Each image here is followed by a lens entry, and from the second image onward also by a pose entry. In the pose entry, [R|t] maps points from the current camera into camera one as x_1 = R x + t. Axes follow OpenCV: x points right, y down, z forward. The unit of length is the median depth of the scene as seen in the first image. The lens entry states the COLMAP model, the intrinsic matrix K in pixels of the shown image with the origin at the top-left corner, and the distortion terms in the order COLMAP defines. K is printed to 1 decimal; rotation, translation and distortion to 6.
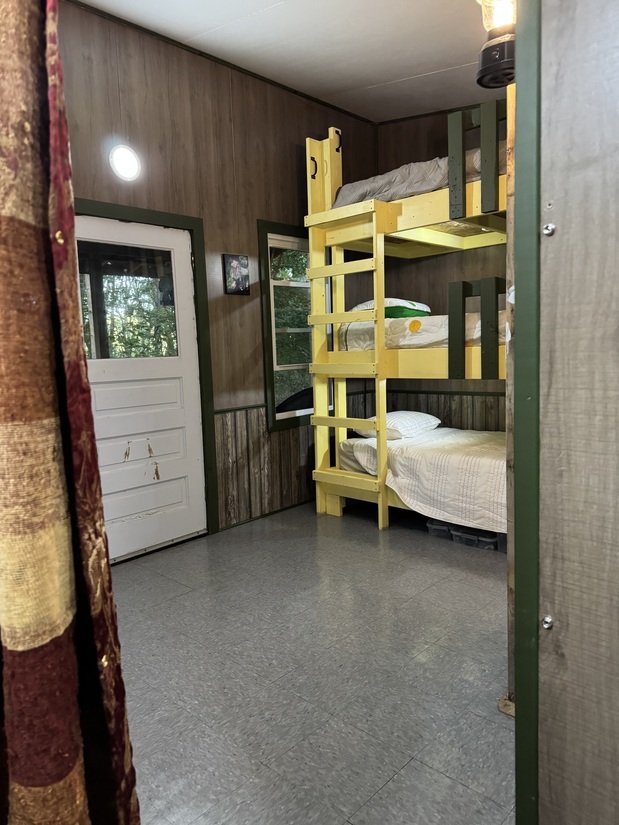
lens RADIAL K [[574.4, 0, 310.0], [0, 574.4, 411.7], [0, 0, 1]] dist [0.063664, -0.082824]
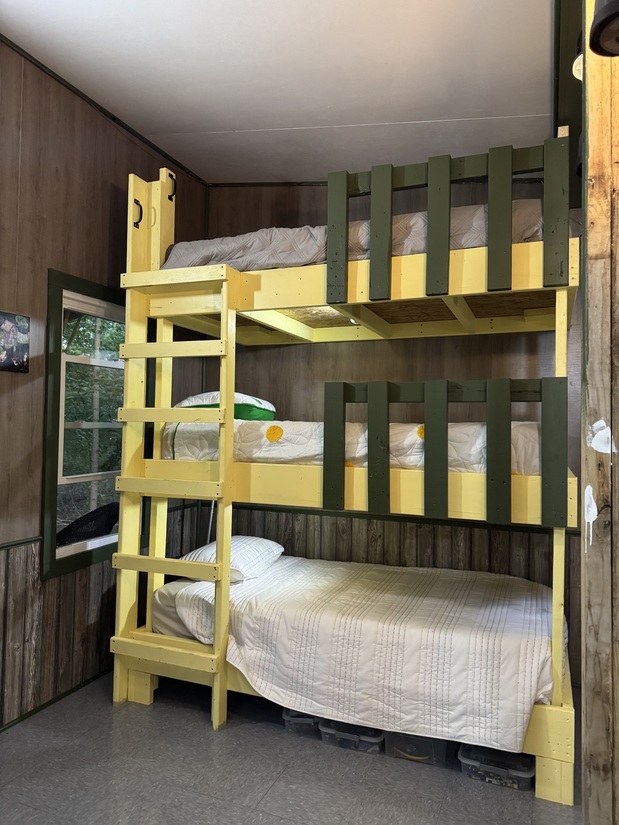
lens RADIAL K [[574.4, 0, 310.0], [0, 574.4, 411.7], [0, 0, 1]] dist [0.063664, -0.082824]
pose [[0.930036, 0.060615, 0.362435, -0.041972], [-0.008388, 0.989547, -0.143970, -0.064009], [-0.367373, 0.130857, 0.920822, 0.266026]]
